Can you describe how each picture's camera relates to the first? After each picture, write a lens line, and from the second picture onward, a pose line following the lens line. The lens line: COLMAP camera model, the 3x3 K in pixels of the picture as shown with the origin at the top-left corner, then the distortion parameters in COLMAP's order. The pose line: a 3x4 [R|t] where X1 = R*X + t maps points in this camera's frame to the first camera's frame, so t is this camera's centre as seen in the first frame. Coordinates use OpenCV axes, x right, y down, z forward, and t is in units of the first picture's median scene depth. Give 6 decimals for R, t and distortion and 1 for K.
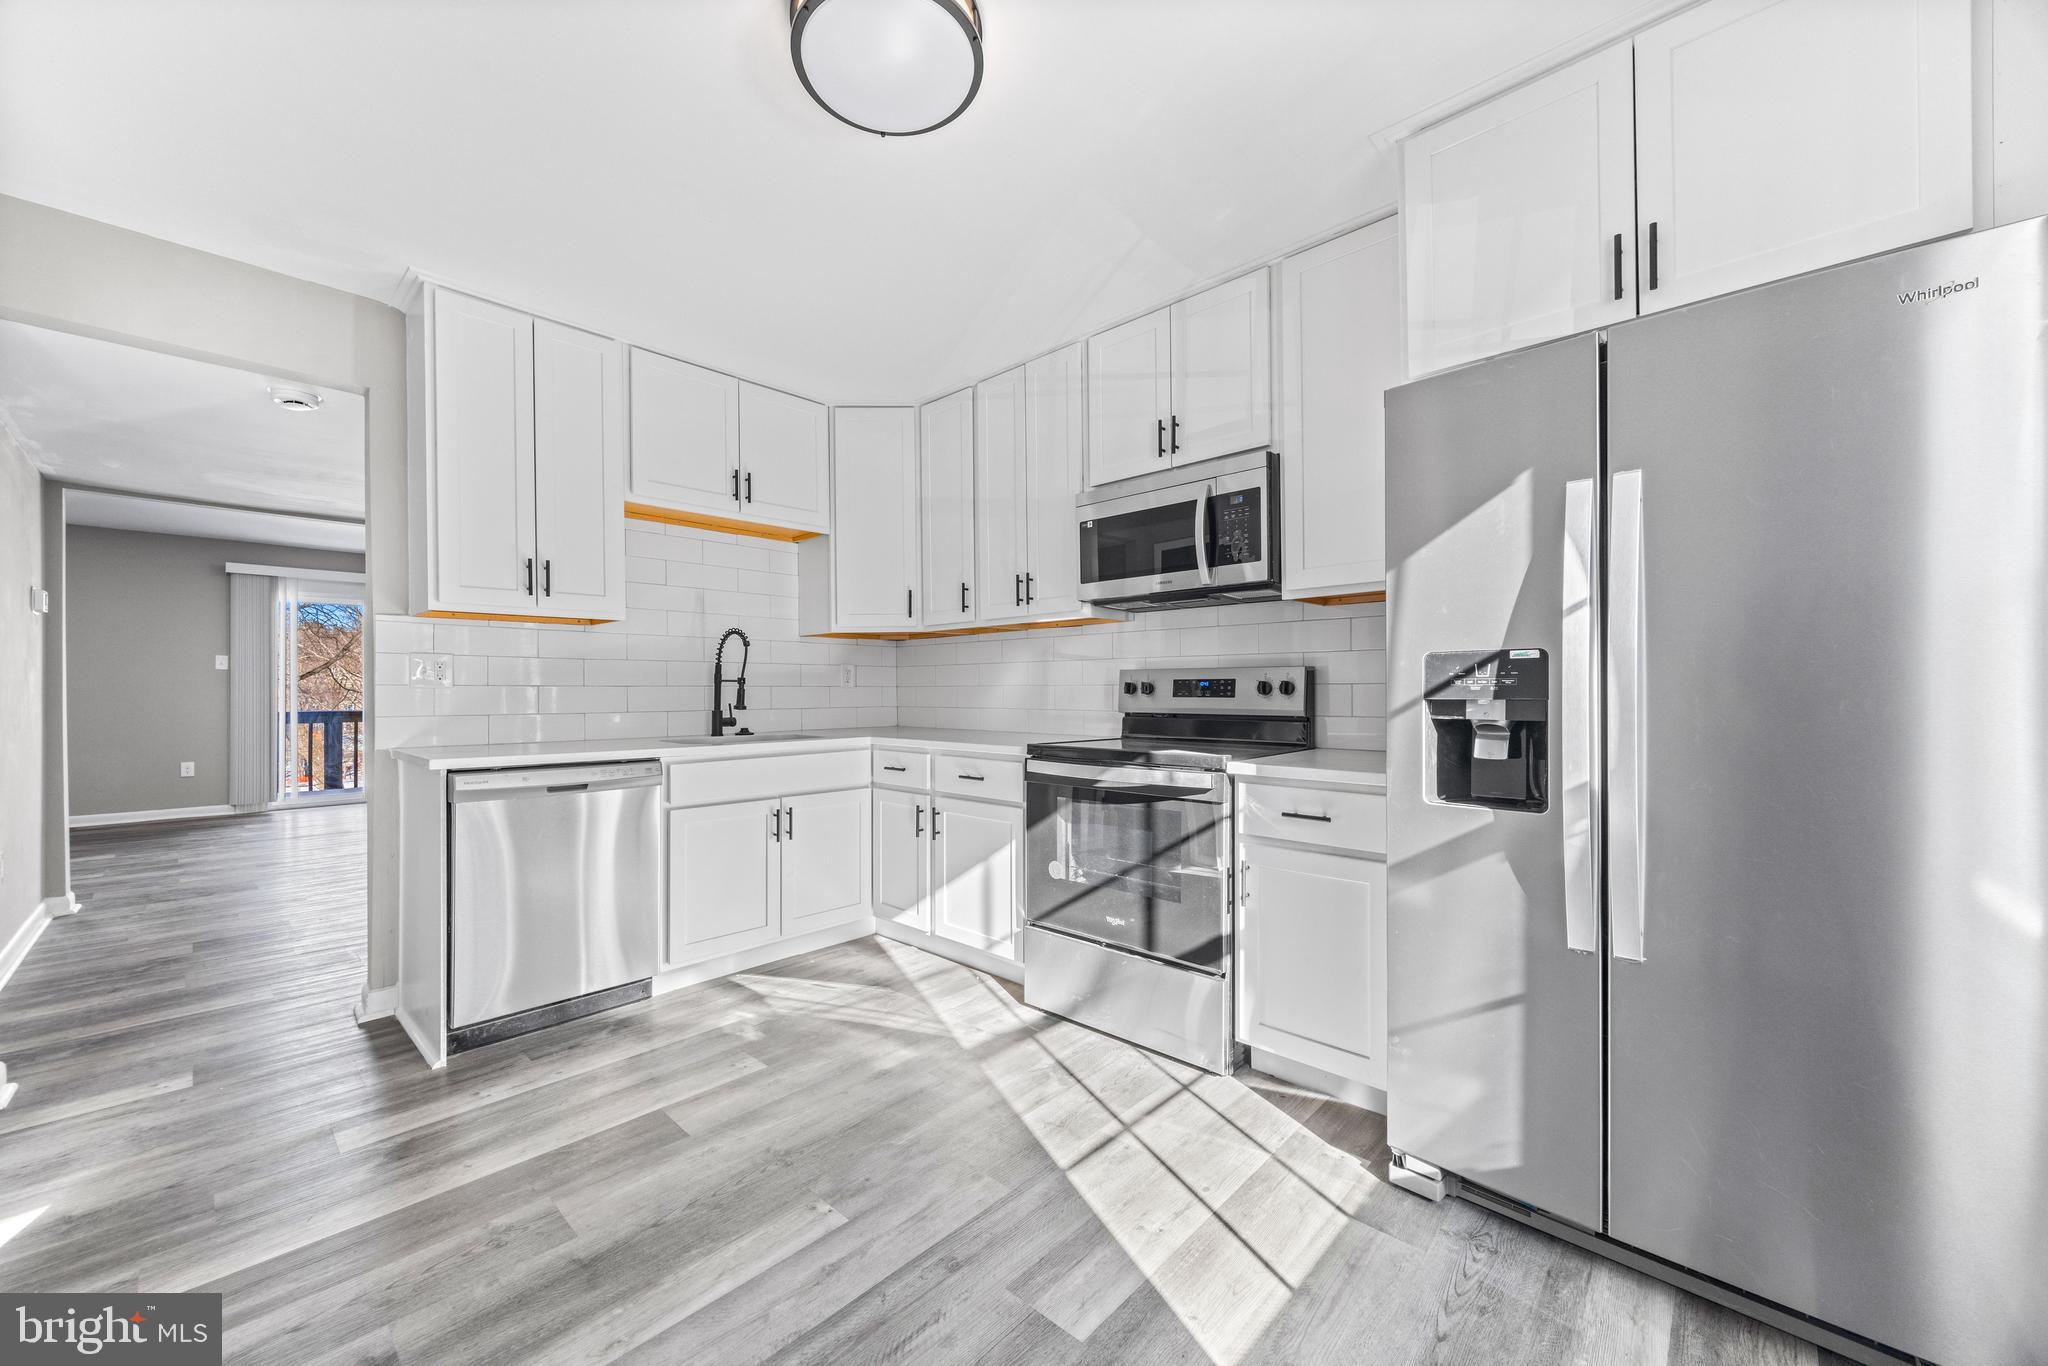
lens RADIAL K [[775.7, 0, 1021.6], [0, 775.7, 687.1], [0, 0, 1]] dist [-0.003111, -0.000221]
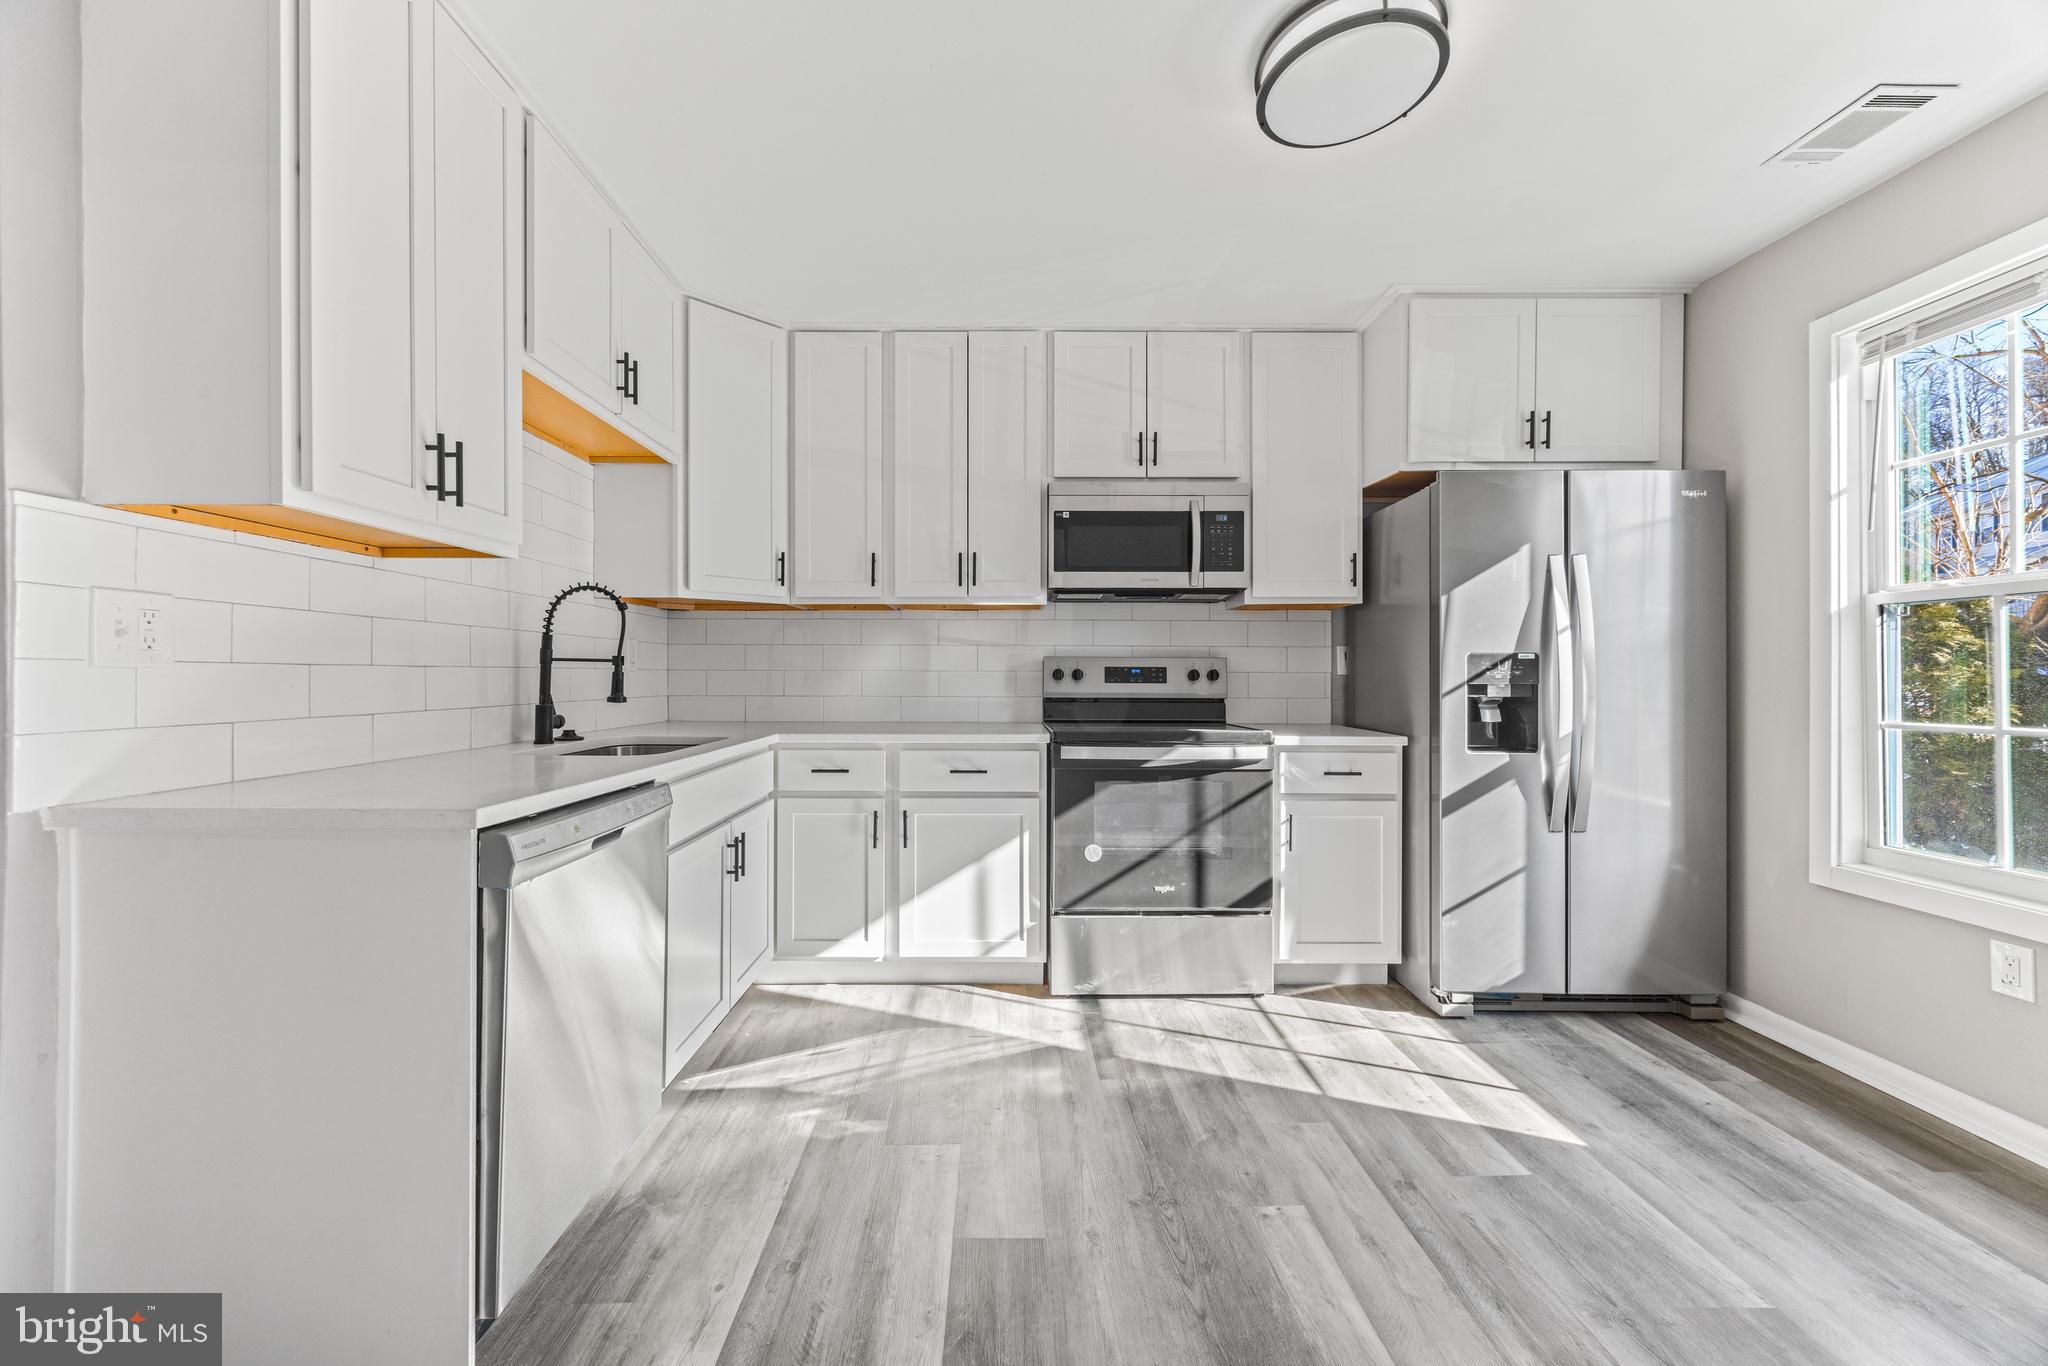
lens RADIAL K [[785.6, 0, 1016.1], [0, 785.6, 671.5], [0, 0, 1]] dist [-0.003021, 0.000026]
pose [[0.720477, 0.007616, 0.693437, -0.728142], [-0.006893, 0.999969, -0.003821, 0.001958], [-0.693445, -0.002027, 0.720507, 0.319501]]
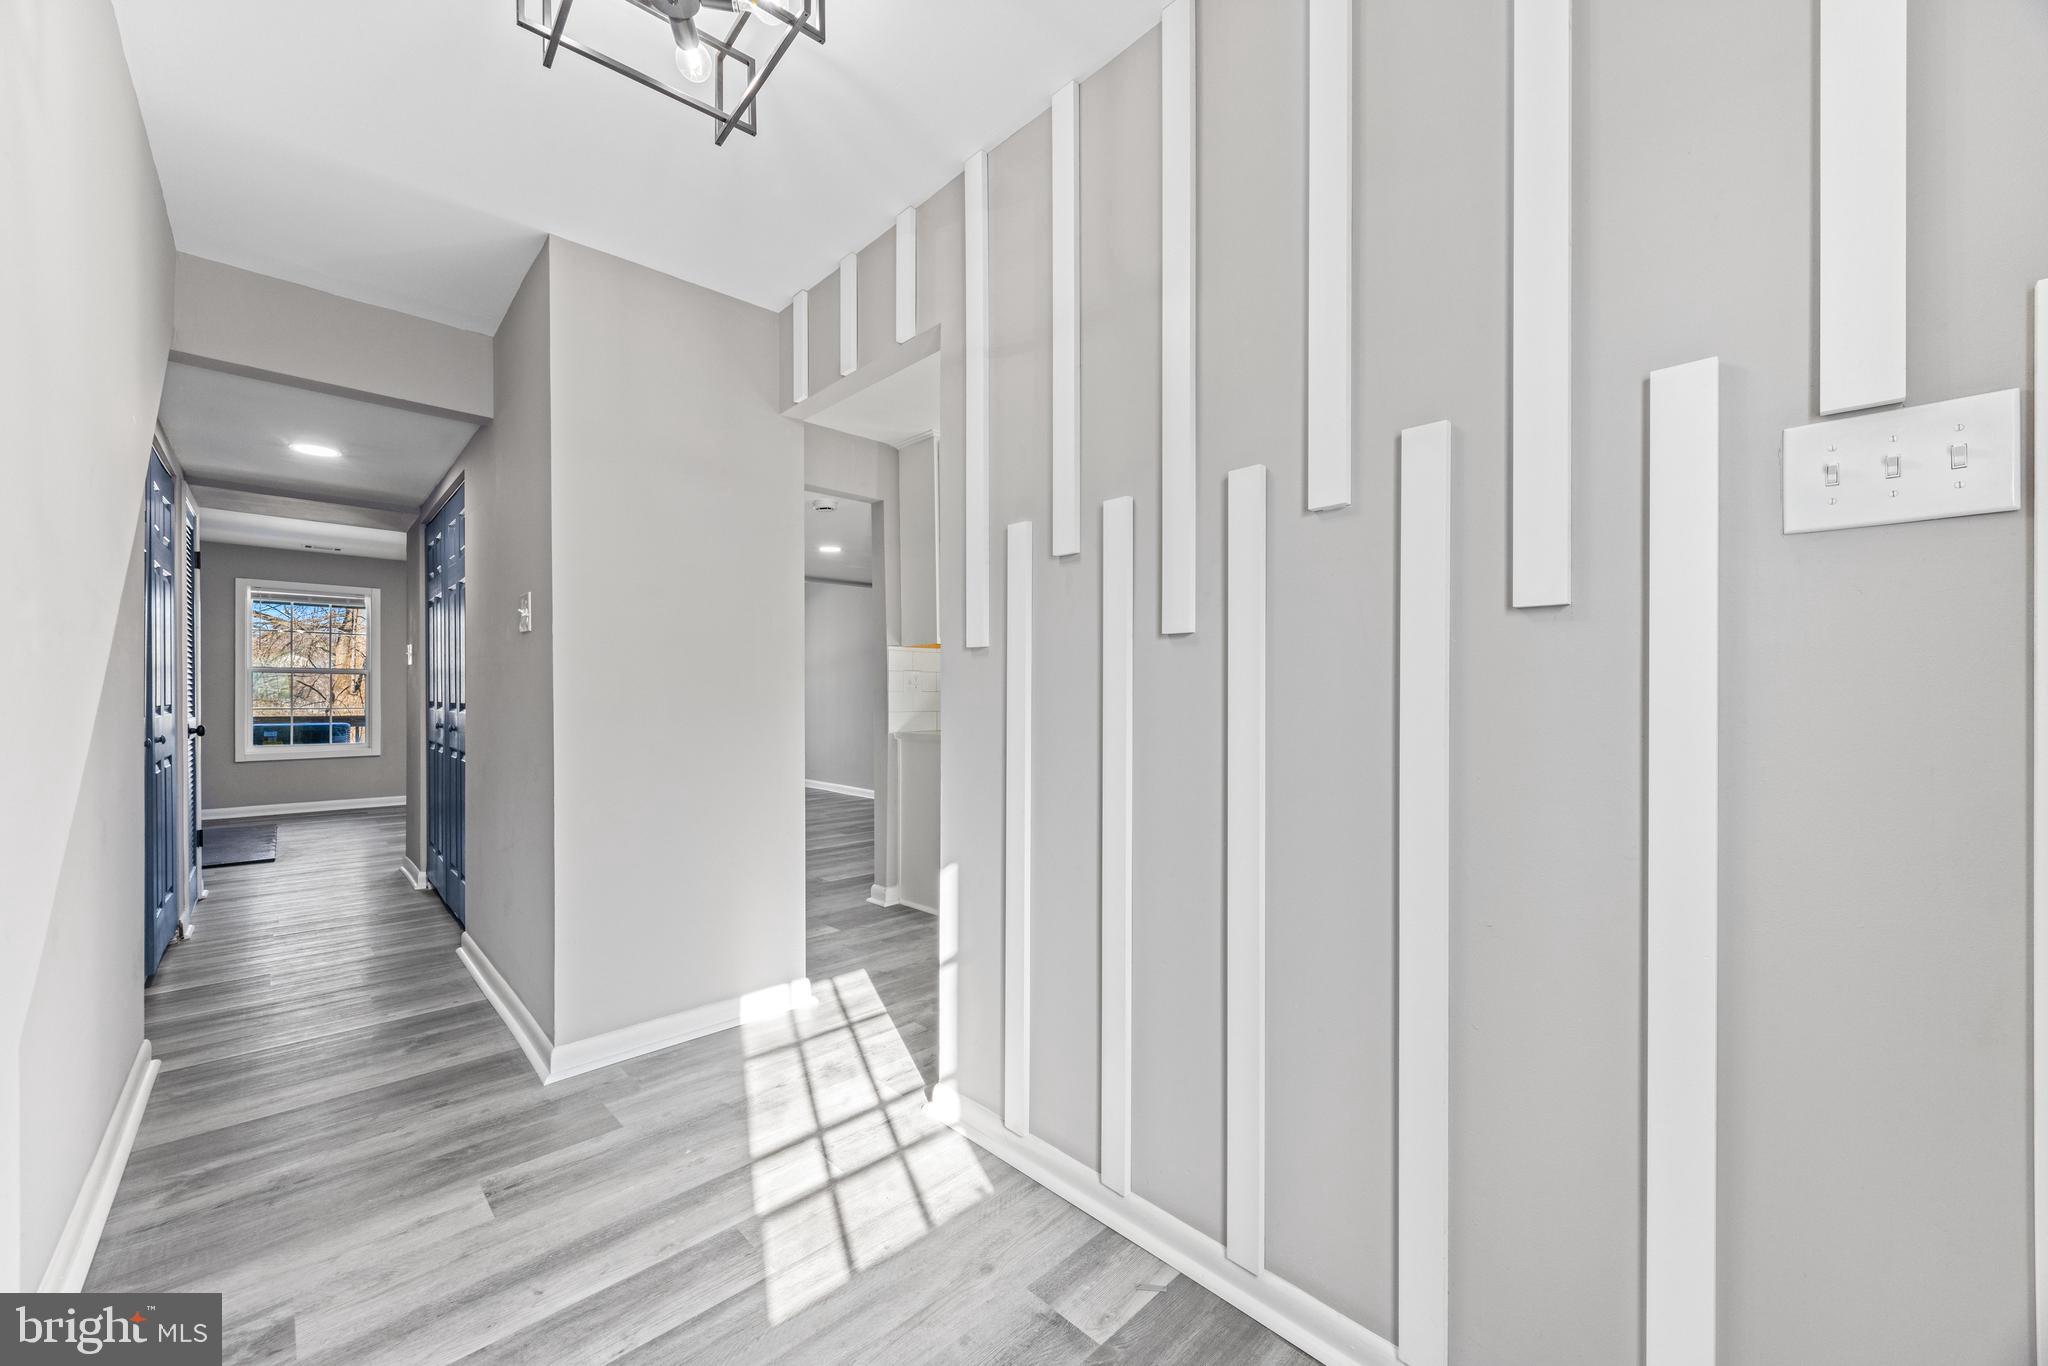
lens RADIAL K [[771.8, 0, 1023.4], [0, 771.8, 692.5], [0, 0, 1]] dist [-0.003654, -0.000106]
pose [[0.999190, 0.000525, -0.040236, -0.495915], [-0.000505, 1.000000, 0.000514, -0.000938], [0.040236, -0.000493, 0.999190, -0.535194]]
